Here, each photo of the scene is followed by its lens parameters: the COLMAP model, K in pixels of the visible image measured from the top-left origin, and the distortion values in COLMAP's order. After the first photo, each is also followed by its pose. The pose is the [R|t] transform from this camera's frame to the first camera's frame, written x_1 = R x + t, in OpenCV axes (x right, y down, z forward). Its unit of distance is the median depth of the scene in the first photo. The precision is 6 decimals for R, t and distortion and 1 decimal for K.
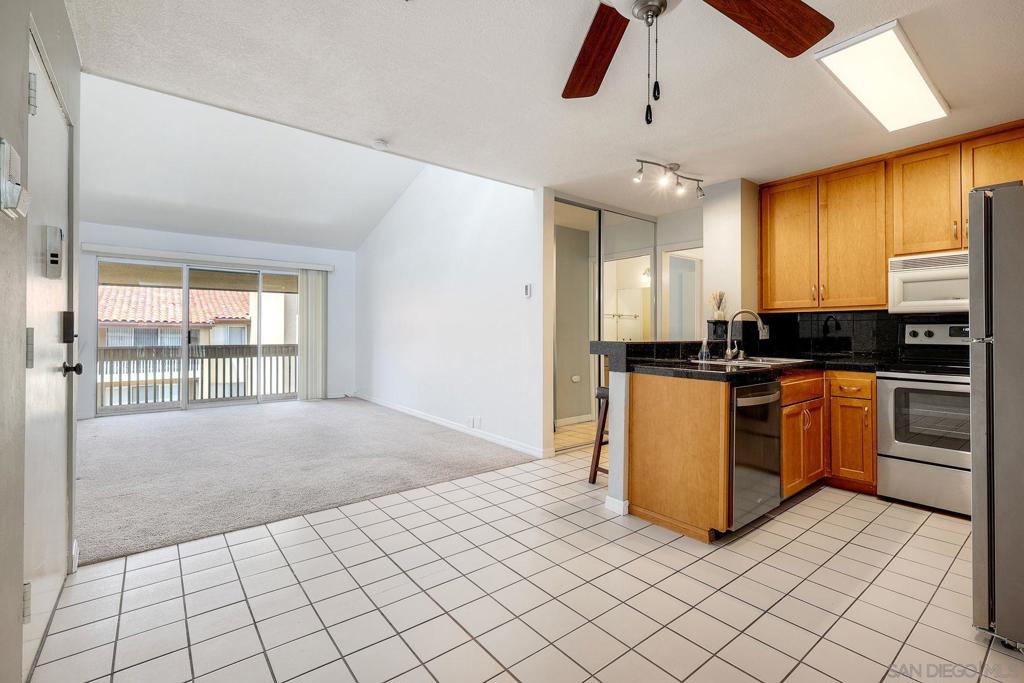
lens RADIAL K [[455.4, 0, 530.9], [0, 455.4, 331.5], [0, 0, 1]] dist [0.004022, -0.000873]
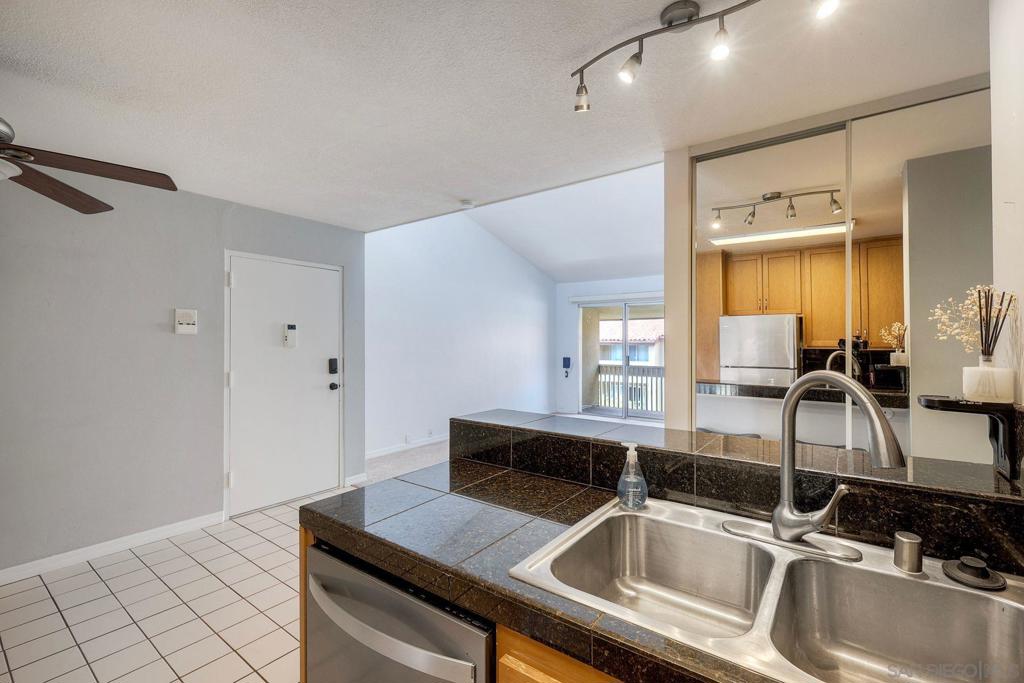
lens RADIAL K [[455.4, 0, 514.5], [0, 455.4, 341.8], [0, 0, 1]] dist [0.004022, -0.000873]
pose [[0.218113, -0.001661, -0.975922, 0.721934], [0.003029, 0.999995, -0.001025, -0.069872], [0.975919, -0.002733, 0.218117, 0.810349]]
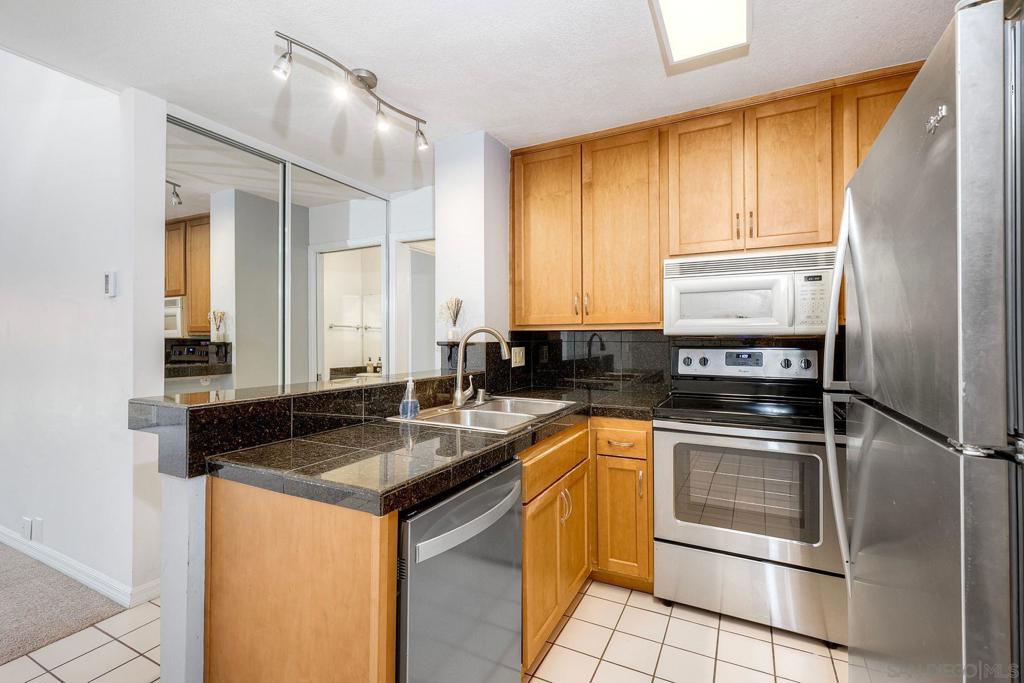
lens RADIAL K [[455.4, 0, 511.4], [0, 455.4, 339.9], [0, 0, 1]] dist [0.004022, -0.000873]
pose [[0.919386, -0.000762, 0.393356, 0.267541], [0.000453, 1.000000, 0.000878, -0.032205], [-0.393356, -0.000629, 0.919386, 0.417824]]
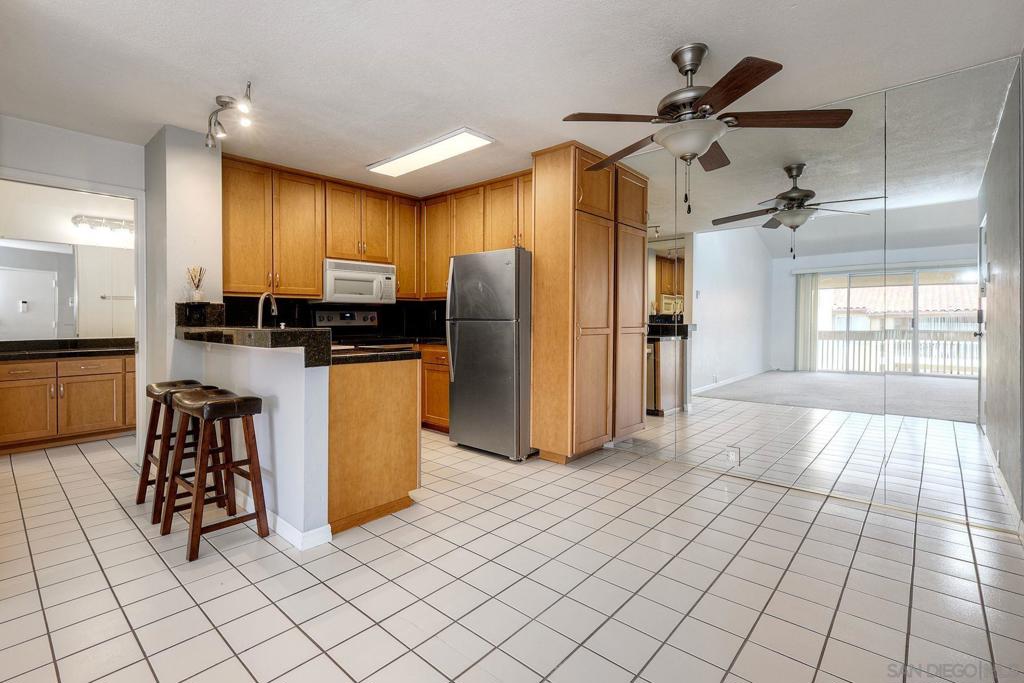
lens RADIAL K [[455.4, 0, 496.9], [0, 455.4, 322.3], [0, 0, 1]] dist [0.004022, -0.000873]
pose [[-0.115306, -0.013230, 0.993242, -0.536906], [0.000000, 0.999911, 0.013318, 0.000073], [-0.993330, 0.001536, -0.115296, 0.666734]]
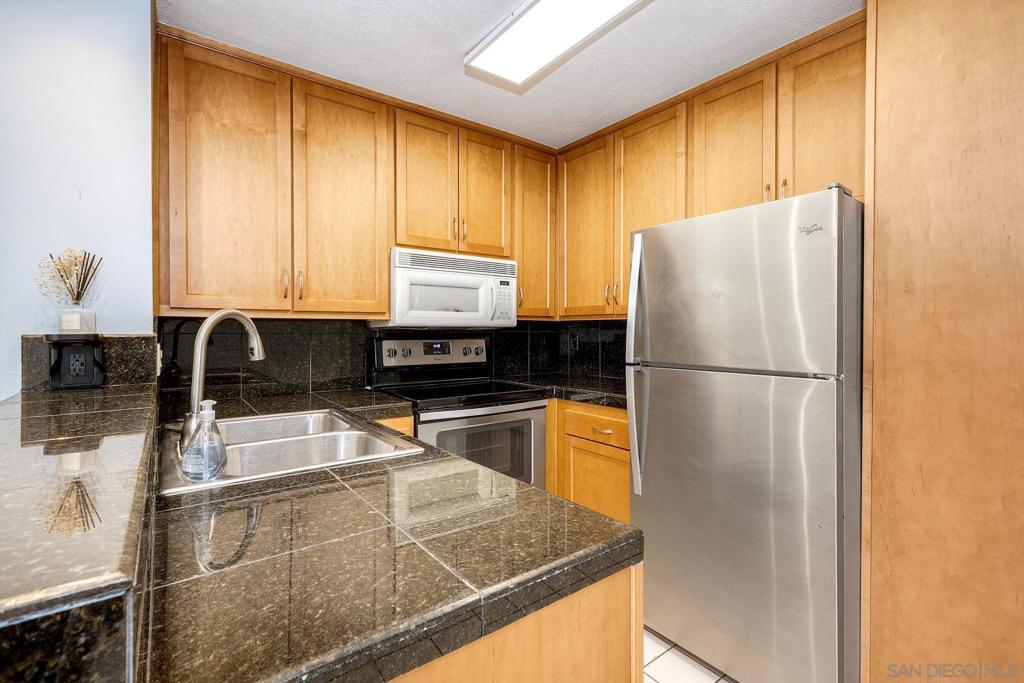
lens RADIAL K [[455.4, 0, 539.1], [0, 455.4, 331.4], [0, 0, 1]] dist [0.004022, -0.000873]
pose [[0.028504, -0.000630, 0.999593, 0.088779], [0.000310, 1.000000, 0.000621, -0.031432], [-0.999594, 0.000292, 0.028504, 0.752426]]
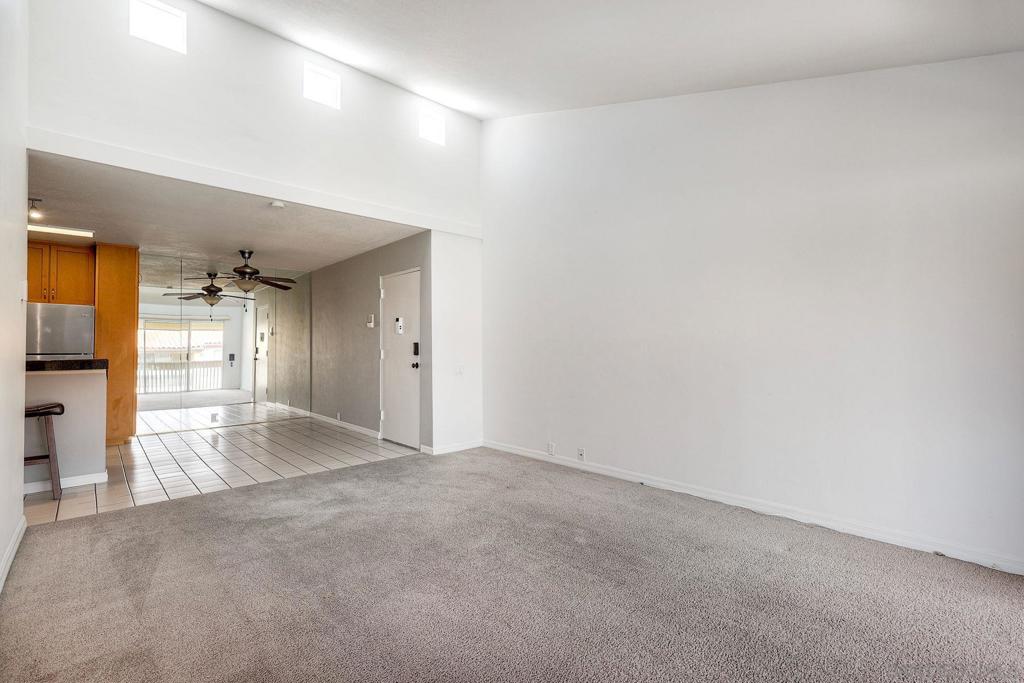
lens RADIAL K [[455.4, 0, 520.9], [0, 455.4, 342.0], [0, 0, 1]] dist [0.004022, -0.000873]
pose [[-0.998488, 0.001335, -0.054959, -0.880677], [0.002205, 0.999873, -0.015758, -0.004442], [0.054931, -0.015855, -0.998364, 2.159526]]
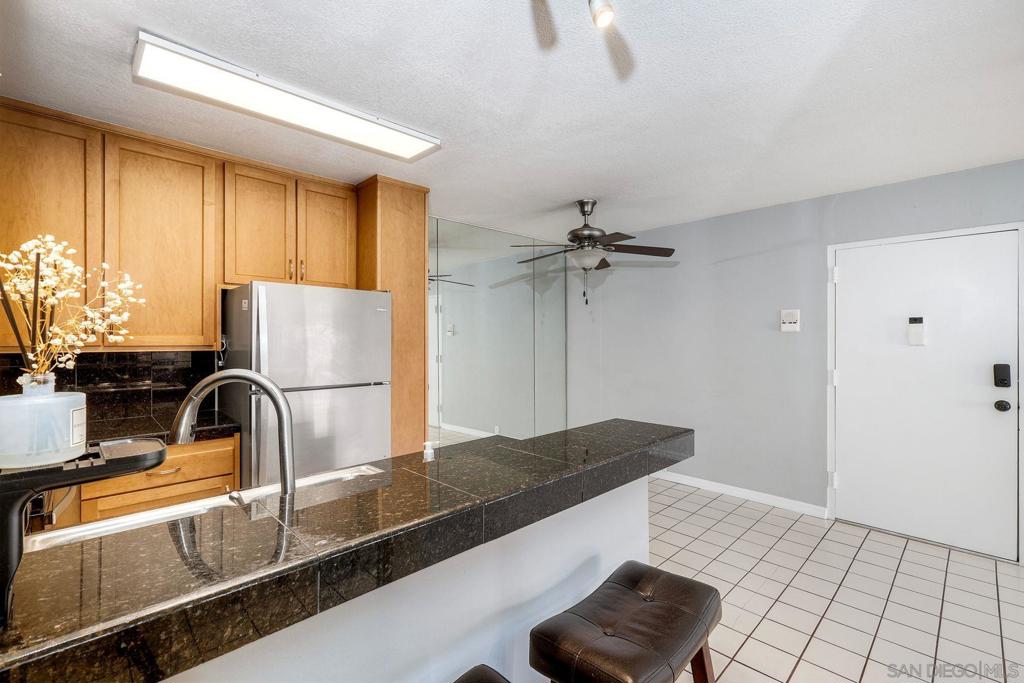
lens RADIAL K [[455.4, 0, 508.7], [0, 455.4, 340.0], [0, 0, 1]] dist [0.004022, -0.000873]
pose [[-0.997362, -0.006055, -0.072329, 0.359204], [-0.006161, 0.999980, 0.001240, -0.066945], [0.072320, 0.001682, -0.997380, 1.371335]]
